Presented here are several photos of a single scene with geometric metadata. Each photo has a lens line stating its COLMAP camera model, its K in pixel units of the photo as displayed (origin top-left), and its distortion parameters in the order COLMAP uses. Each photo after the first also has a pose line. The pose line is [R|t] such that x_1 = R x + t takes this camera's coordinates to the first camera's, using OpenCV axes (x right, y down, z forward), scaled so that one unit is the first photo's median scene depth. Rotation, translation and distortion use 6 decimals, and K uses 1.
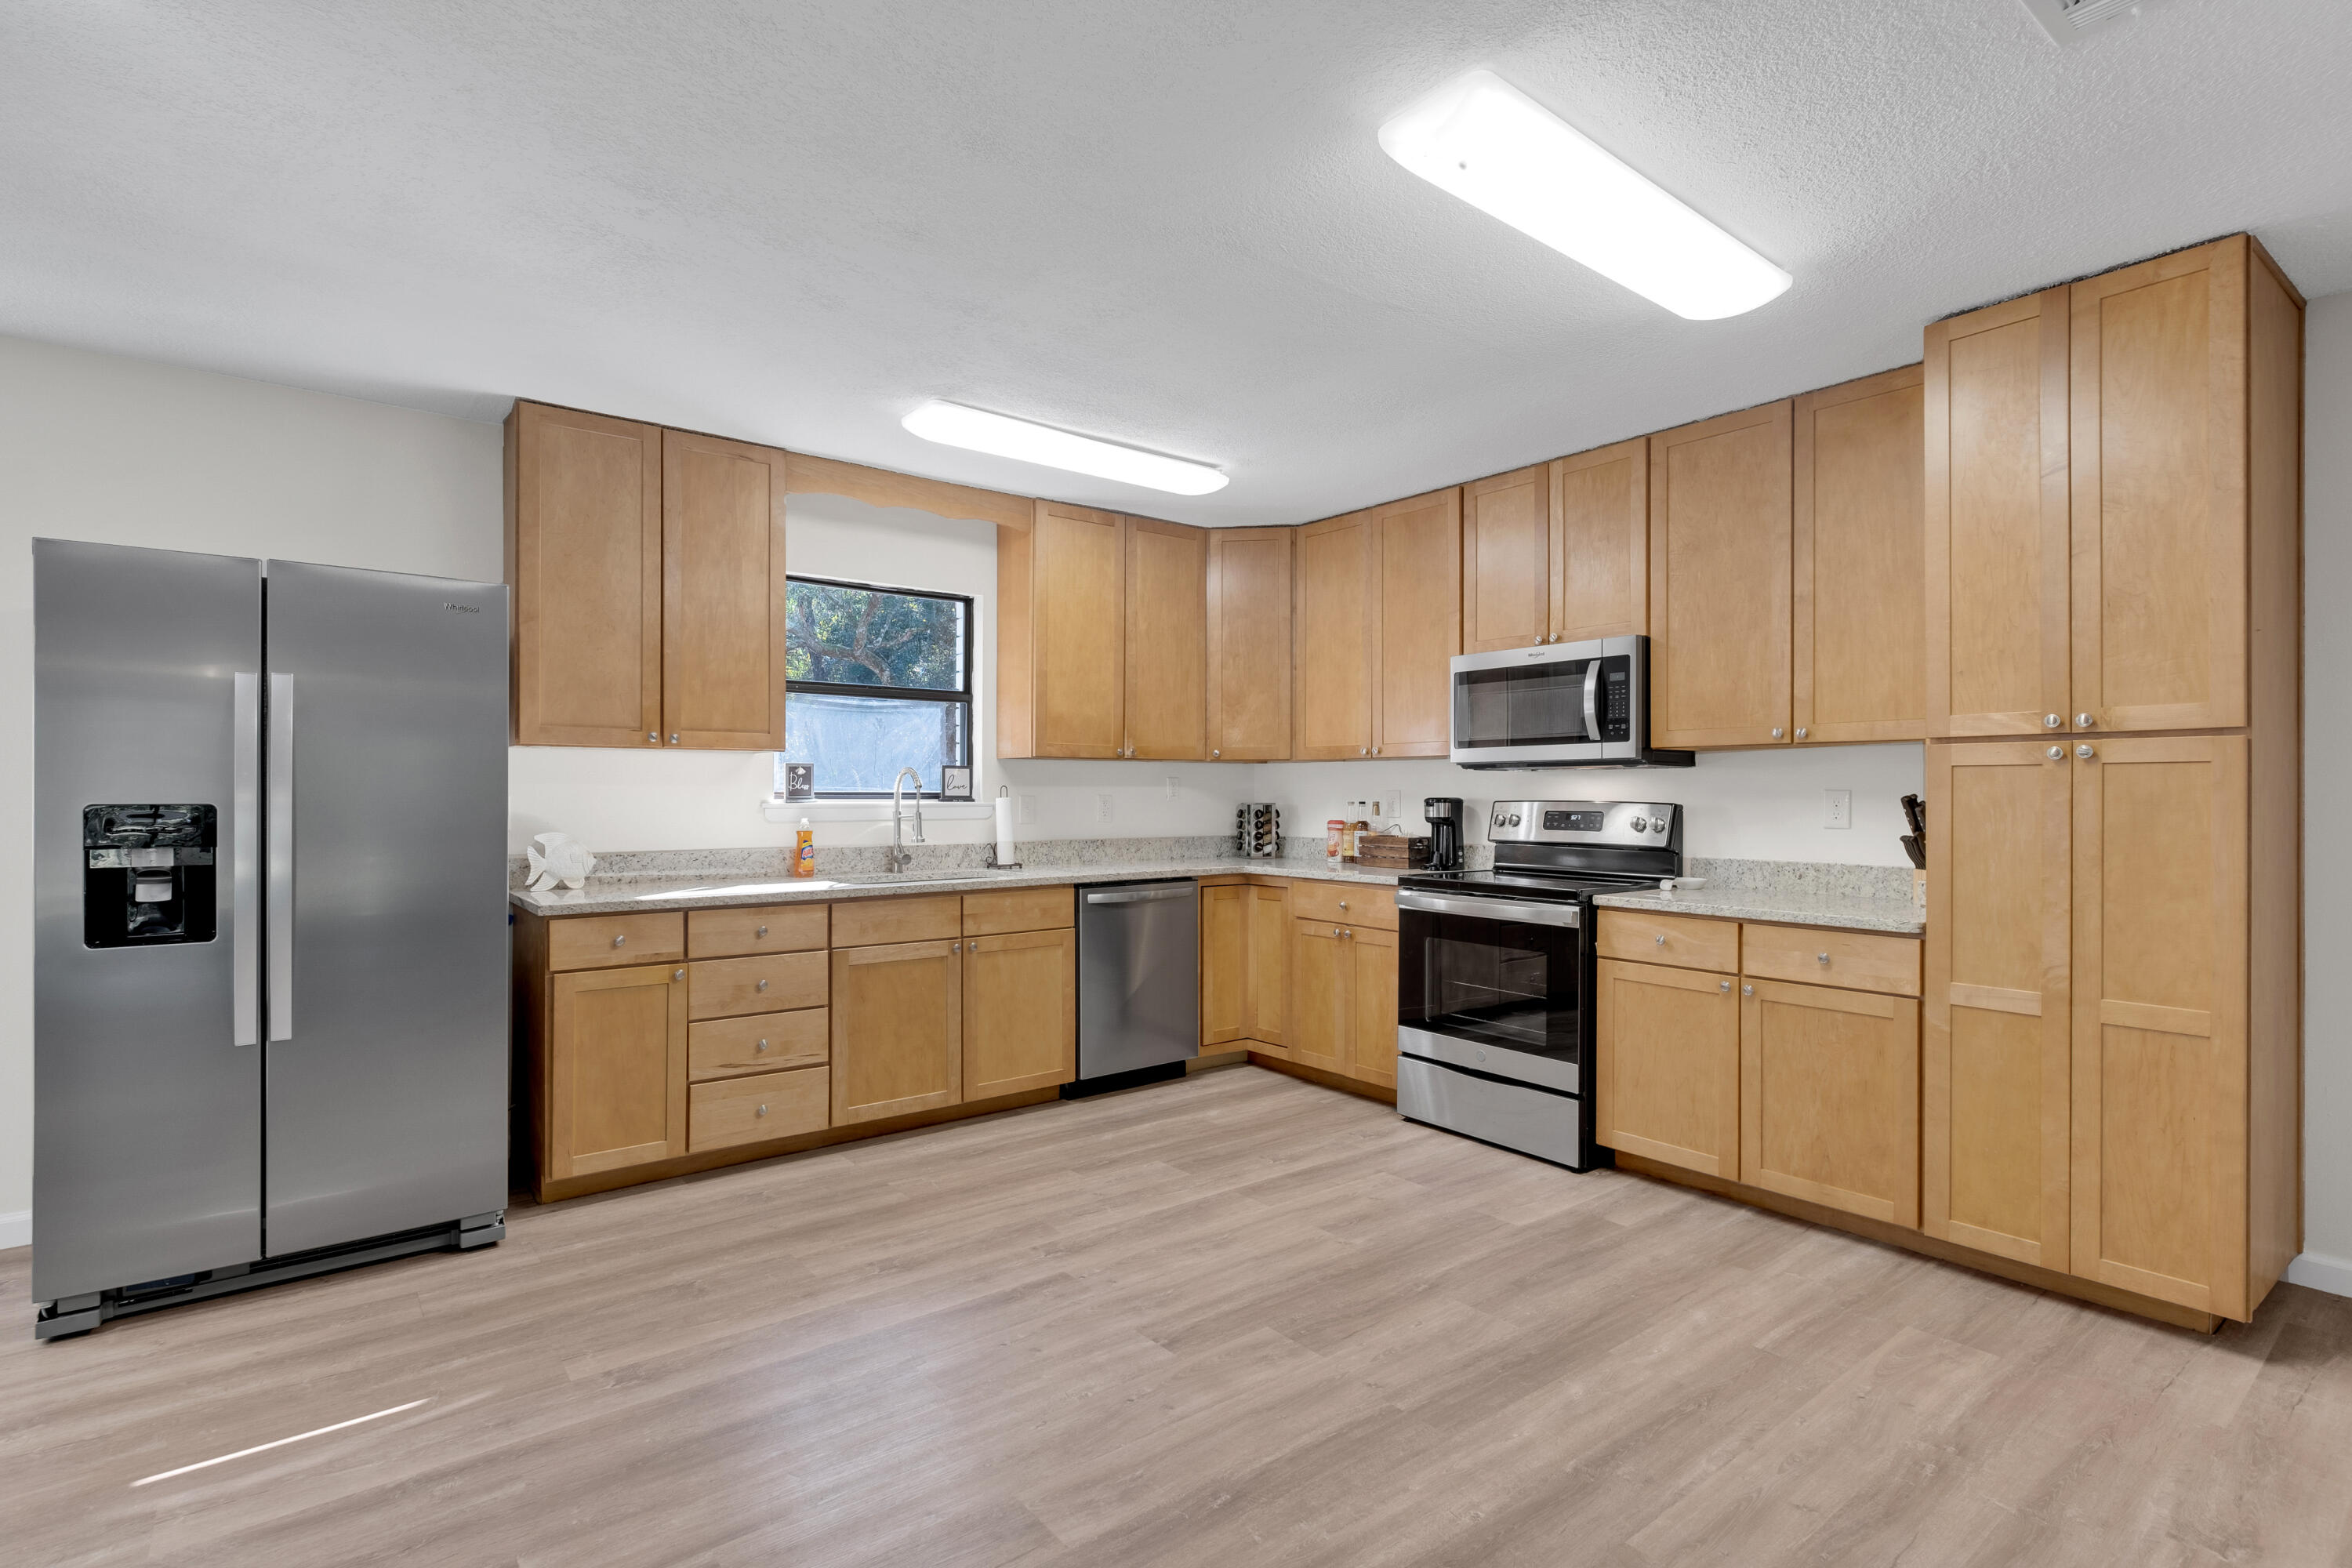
lens RADIAL K [[1121.9, 0, 1165.2], [0, 1121.9, 788.9], [0, 0, 1]] dist [-0.007139, 0.001237]
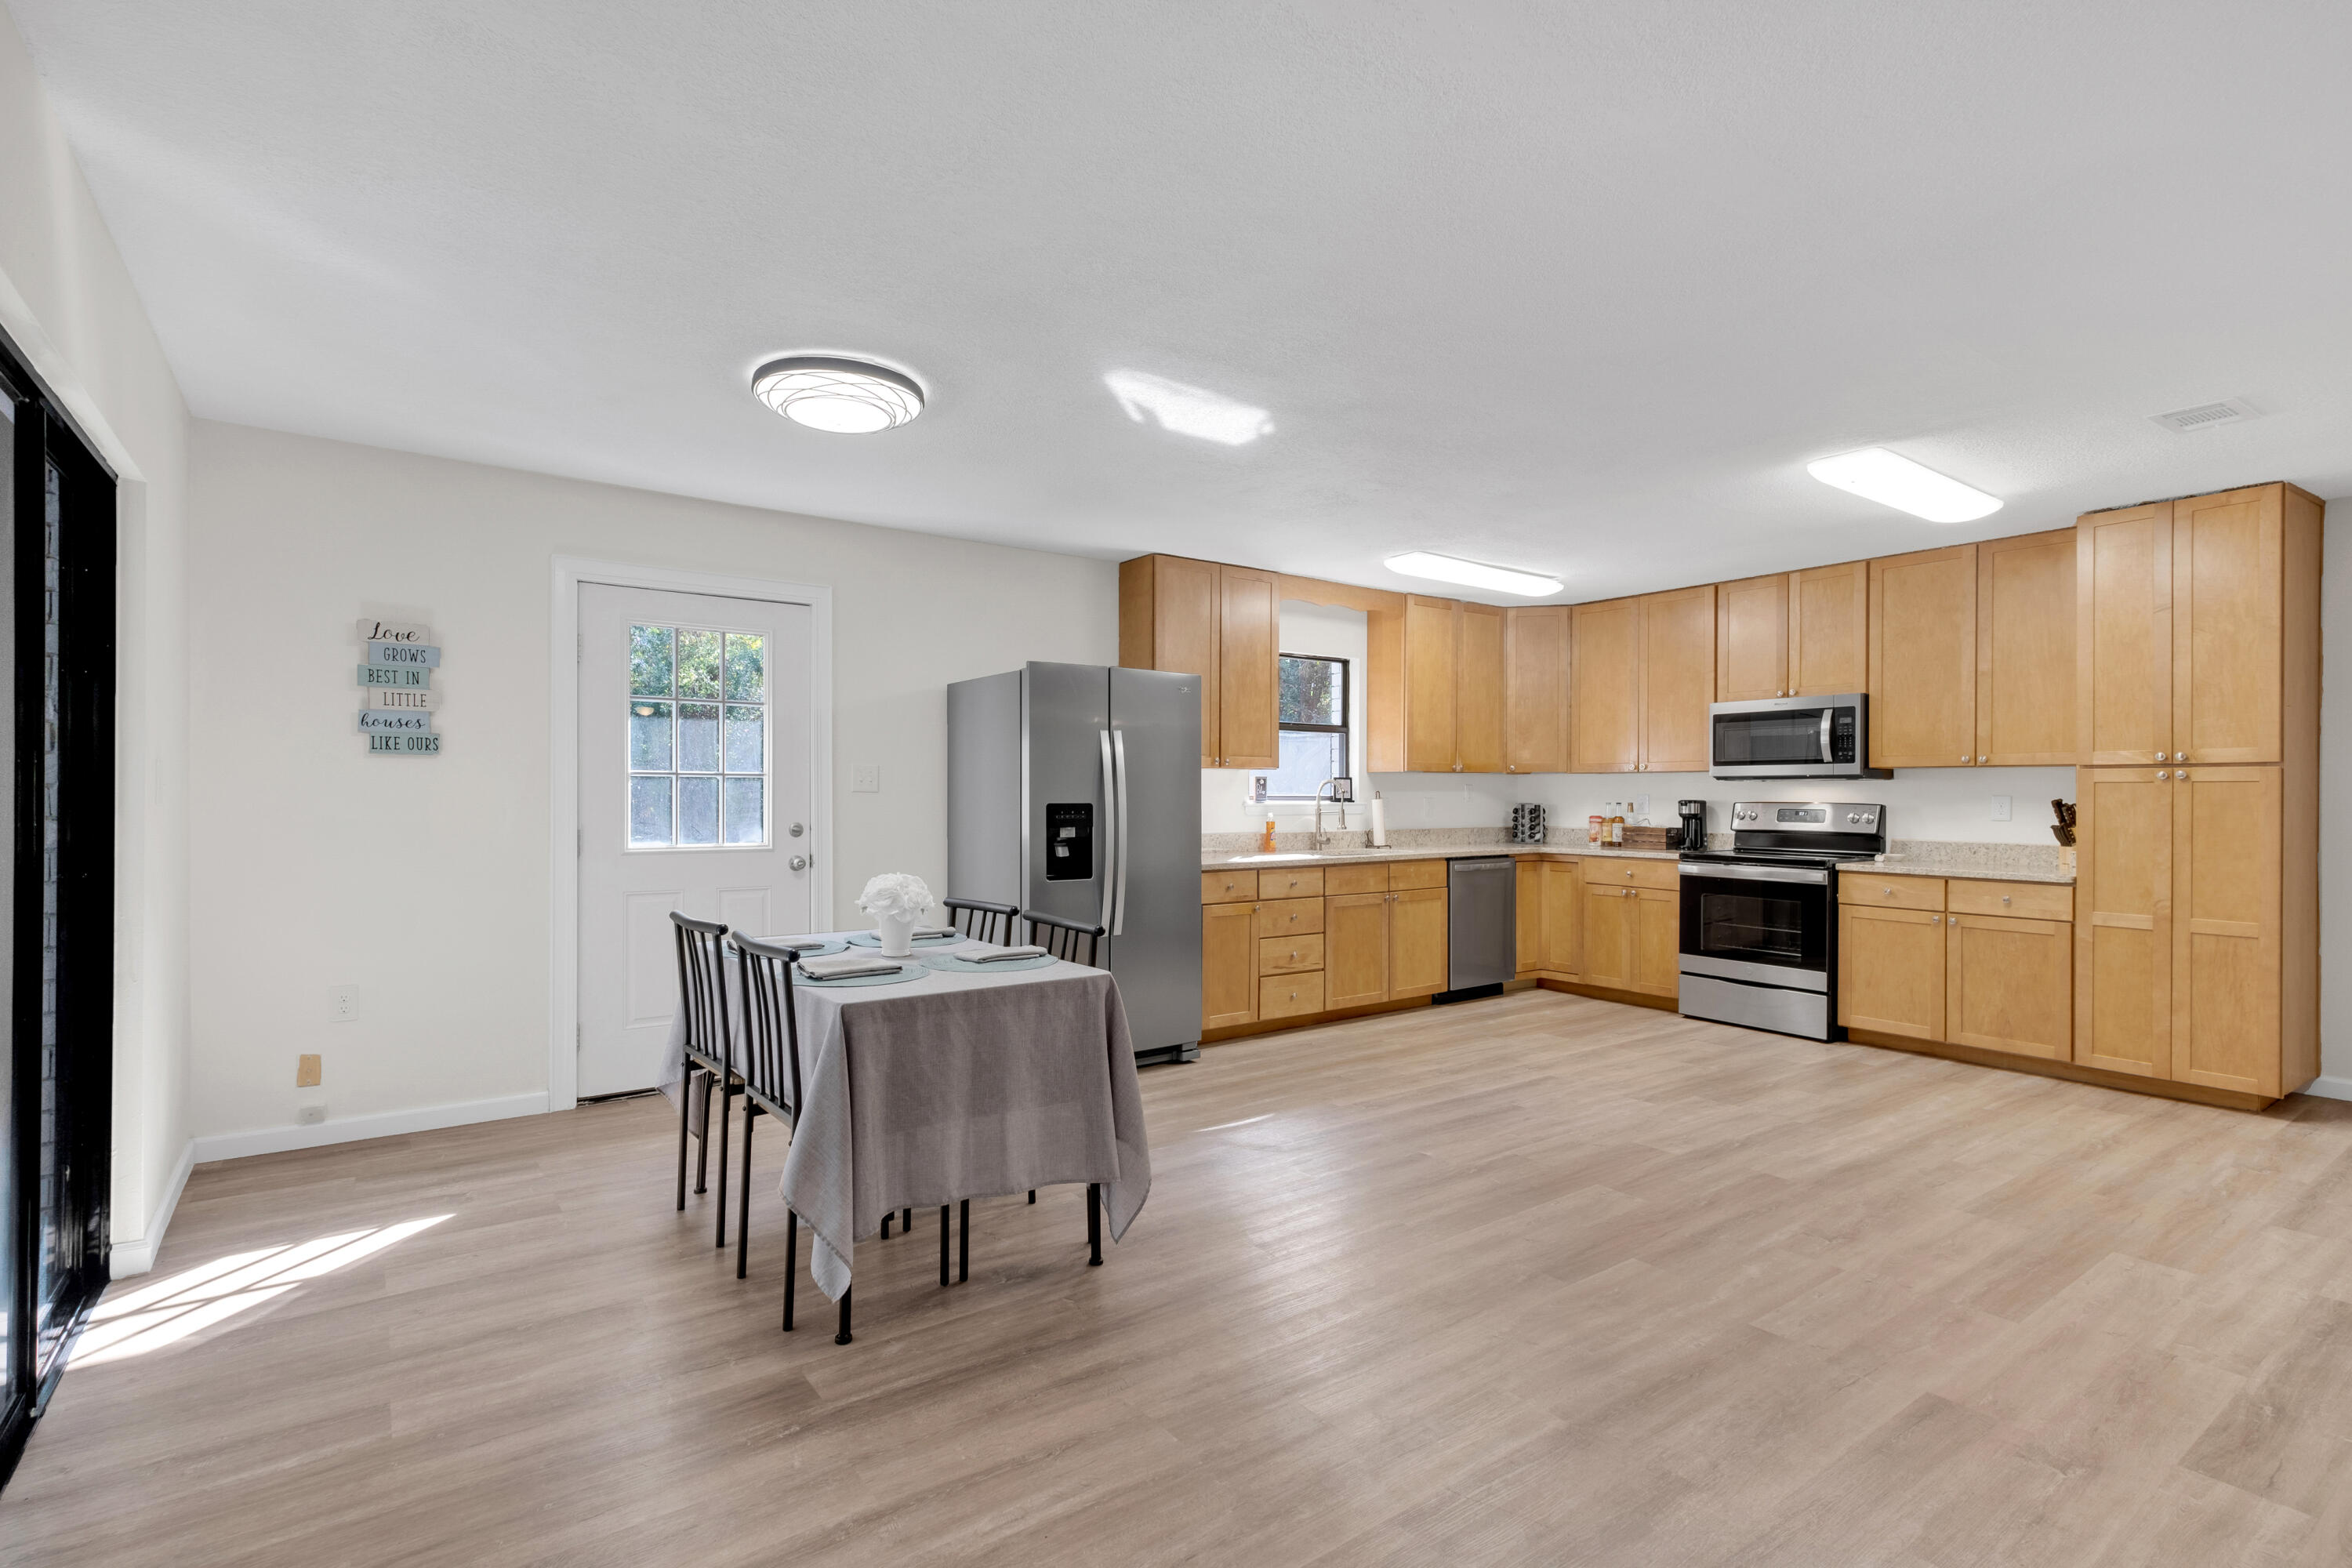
lens RADIAL K [[1107.9, 0, 1124.0], [0, 1107.9, 793.4], [0, 0, 1]] dist [0.003769, 0.000600]
pose [[0.998413, 0.001453, -0.056289, -0.448023], [-0.001201, 0.999989, 0.004501, -0.006715], [0.056295, -0.004426, 0.998404, -0.509078]]
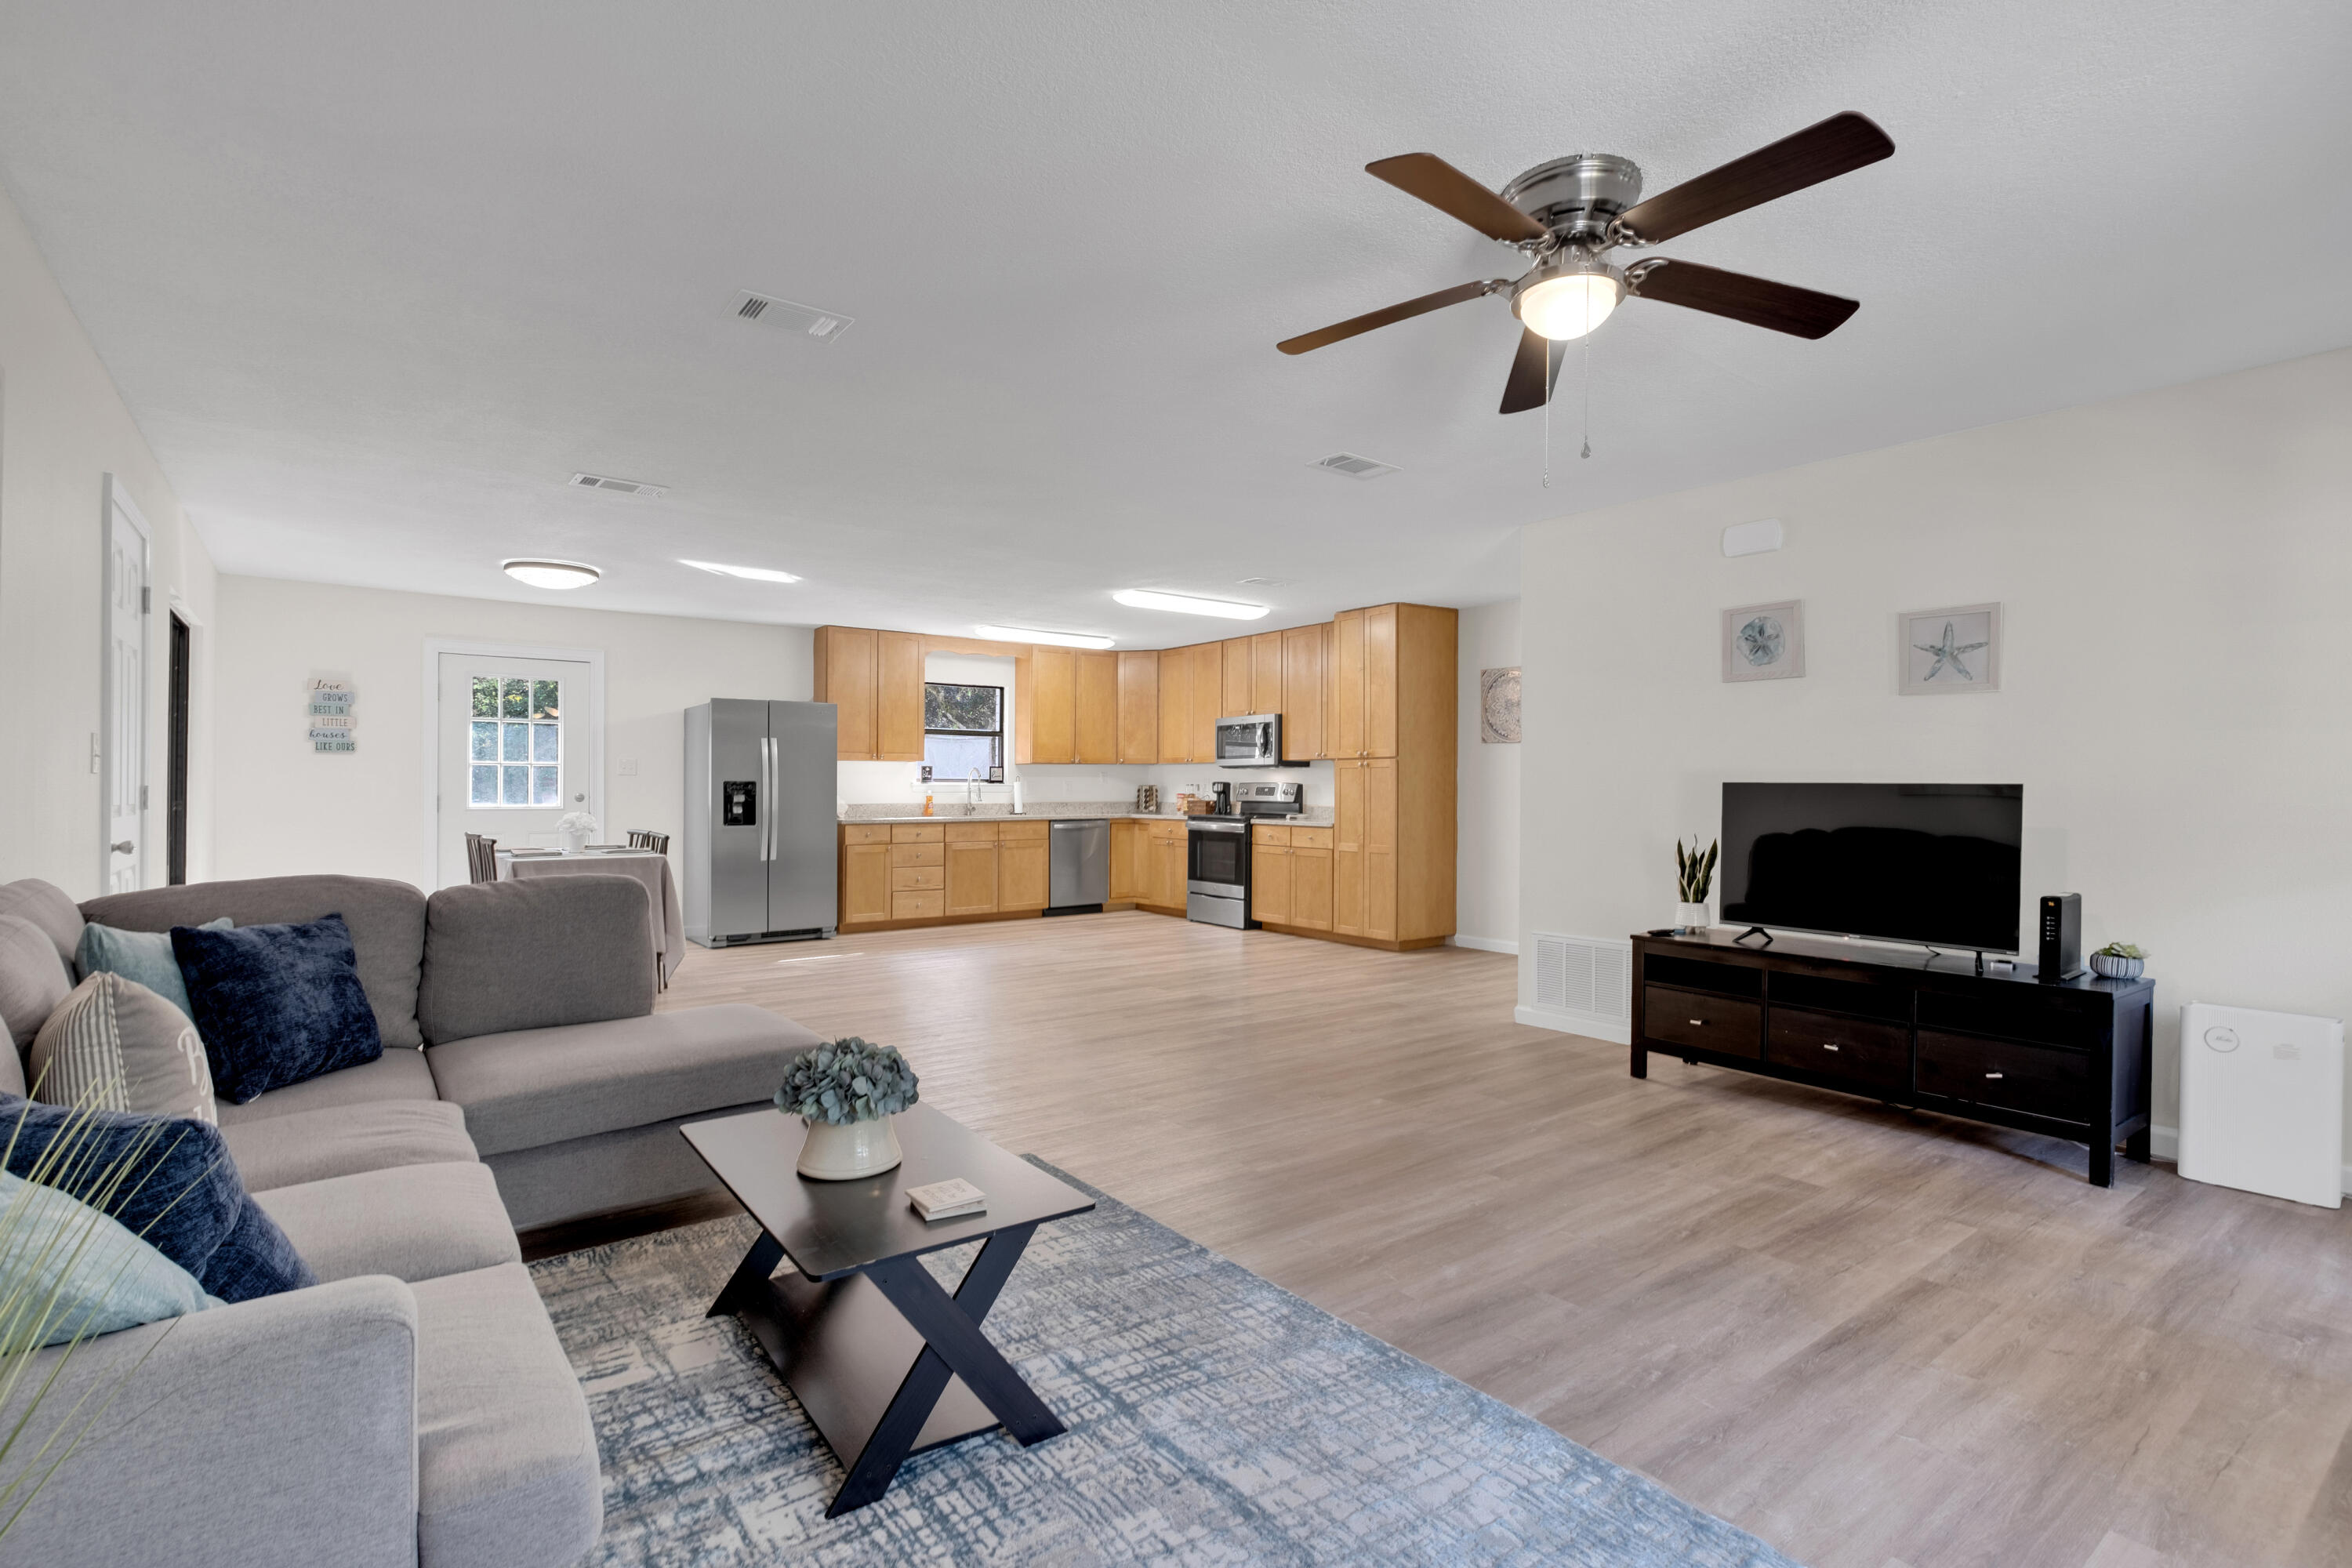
lens RADIAL K [[1107.9, 0, 1168.2], [0, 1107.9, 764.6], [0, 0, 1]] dist [0.003769, 0.000600]
pose [[0.999642, -0.000385, -0.026759, 0.232091], [-0.000082, 0.999848, -0.017452, 0.013875], [0.026761, 0.017448, 0.999490, -1.291639]]
